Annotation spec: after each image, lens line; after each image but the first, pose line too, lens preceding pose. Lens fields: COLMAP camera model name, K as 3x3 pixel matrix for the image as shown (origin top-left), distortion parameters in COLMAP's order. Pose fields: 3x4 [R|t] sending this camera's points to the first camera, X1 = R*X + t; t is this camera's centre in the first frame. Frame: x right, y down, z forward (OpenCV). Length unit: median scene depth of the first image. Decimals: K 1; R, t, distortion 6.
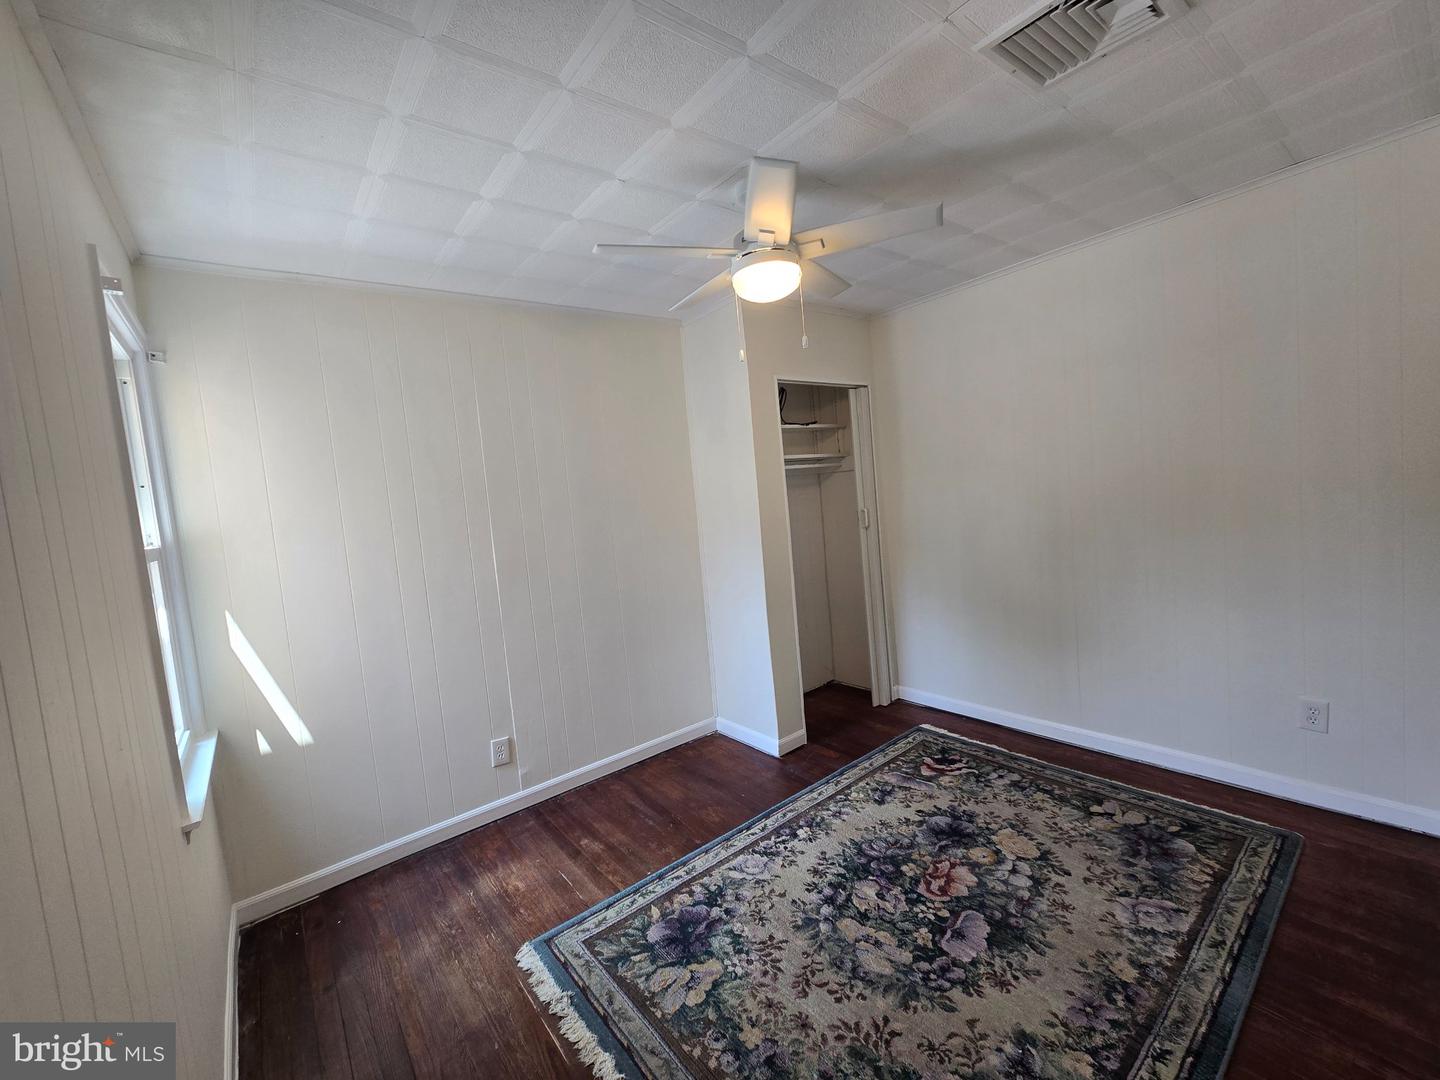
lens RADIAL K [[587.4, 0, 719.3], [0, 587.4, 532.9], [0, 0, 1]] dist [0.002155, 0.000394]
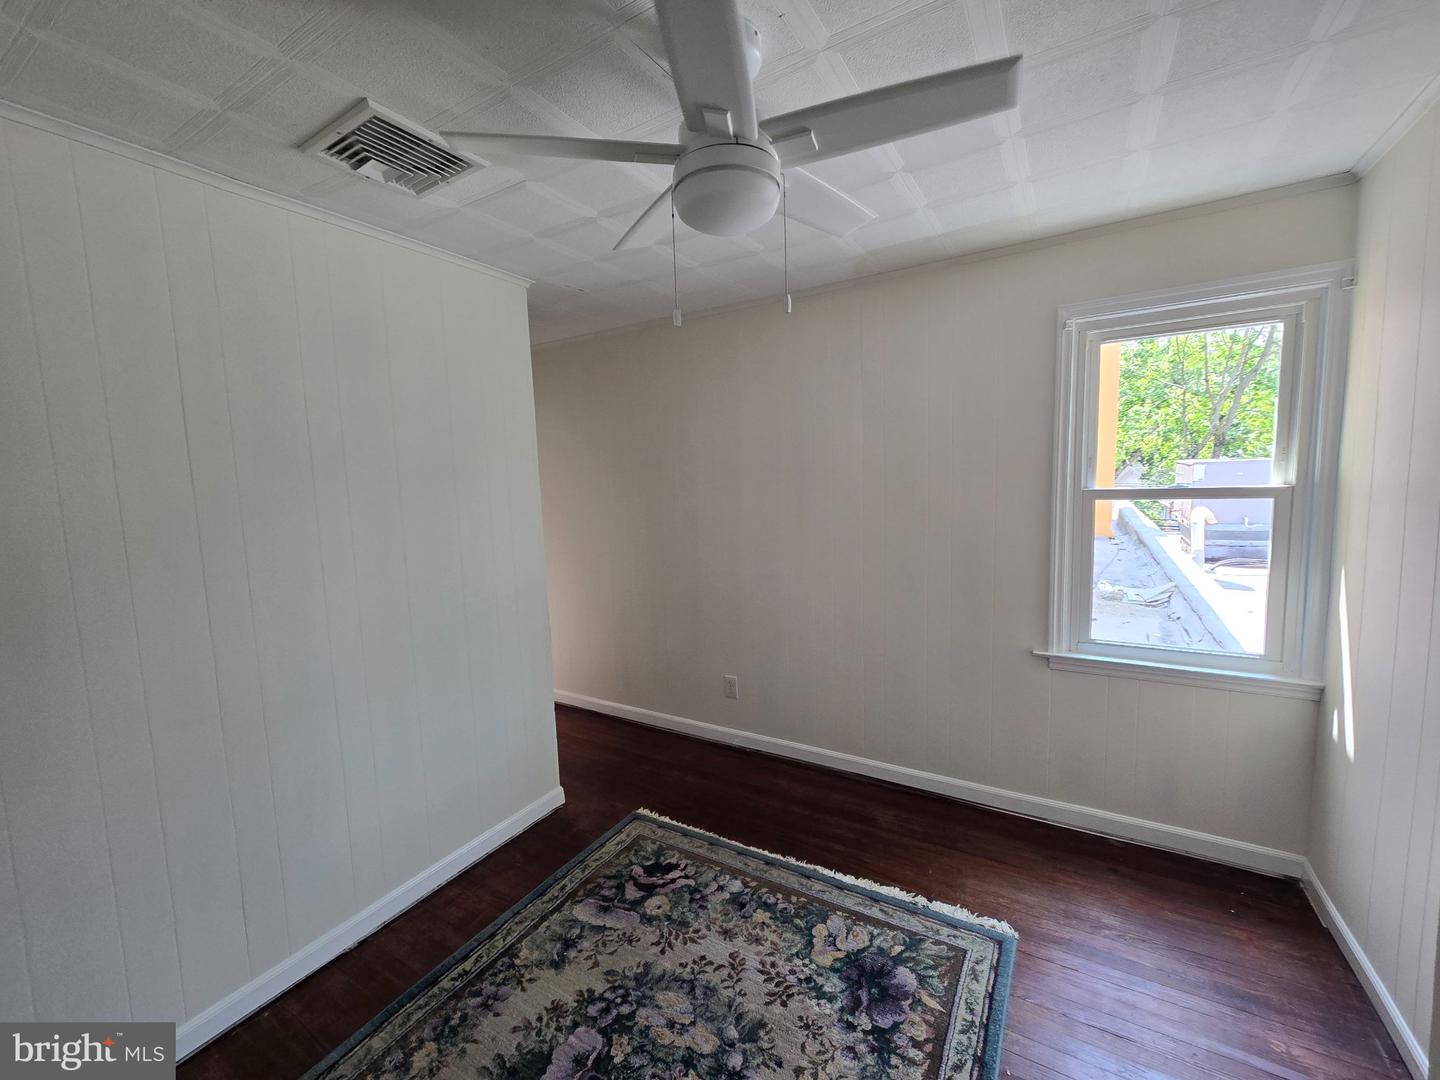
lens RADIAL K [[587.4, 0, 715.5], [0, 587.4, 539.6], [0, 0, 1]] dist [0.002155, 0.000394]
pose [[-0.928126, 0.165732, -0.333340, 0.397457], [0.098368, 0.972790, 0.209770, -0.225426], [0.359035, 0.161903, -0.919174, 1.800468]]
